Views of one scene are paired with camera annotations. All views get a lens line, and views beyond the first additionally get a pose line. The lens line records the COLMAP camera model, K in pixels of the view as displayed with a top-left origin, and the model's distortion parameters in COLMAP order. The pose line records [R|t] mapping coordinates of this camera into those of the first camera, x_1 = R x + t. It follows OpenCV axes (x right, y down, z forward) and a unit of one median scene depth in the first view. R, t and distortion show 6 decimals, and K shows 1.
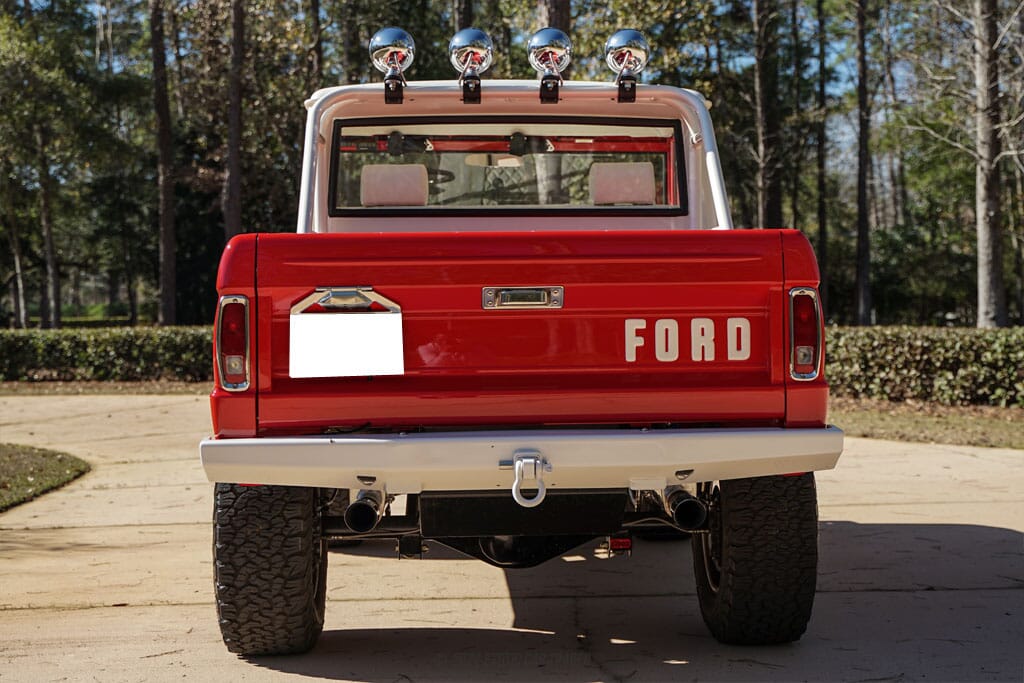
lens RADIAL K [[1590.3, 0, 512.6], [0, 1590.3, 343.2], [0, 0, 1]] dist [0.017223, 0.000000]
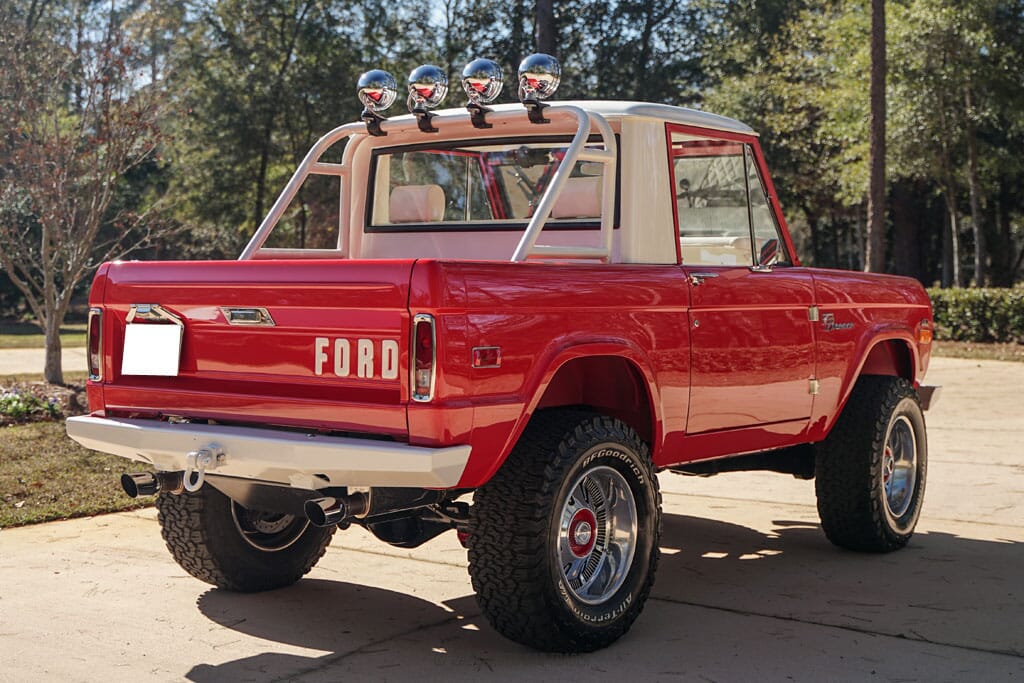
lens RADIAL K [[1602.1, 0, 512.1], [0, 1602.1, 342.5], [0, 0, 1]] dist [-0.067341, 0.000000]
pose [[0.741775, 0.040985, -0.669395, 0.942226], [-0.016676, 0.998949, 0.042684, -0.062860], [0.670442, -0.020499, 0.741679, 0.239284]]
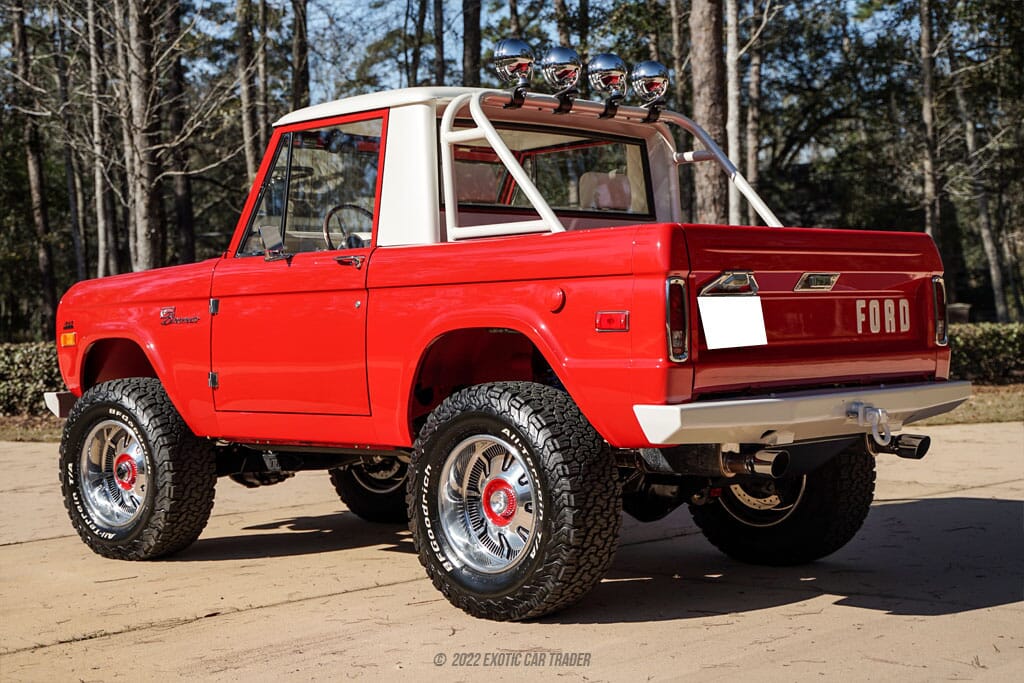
lens RADIAL K [[1654.0, 0, 510.9], [0, 1654.0, 337.0], [0, 0, 1]] dist [0.039416, 0.000000]
pose [[0.745509, -0.013309, 0.666362, -1.014326], [0.027235, 0.999574, -0.010506, 0.020745], [-0.665939, 0.025980, 0.745554, 0.195487]]
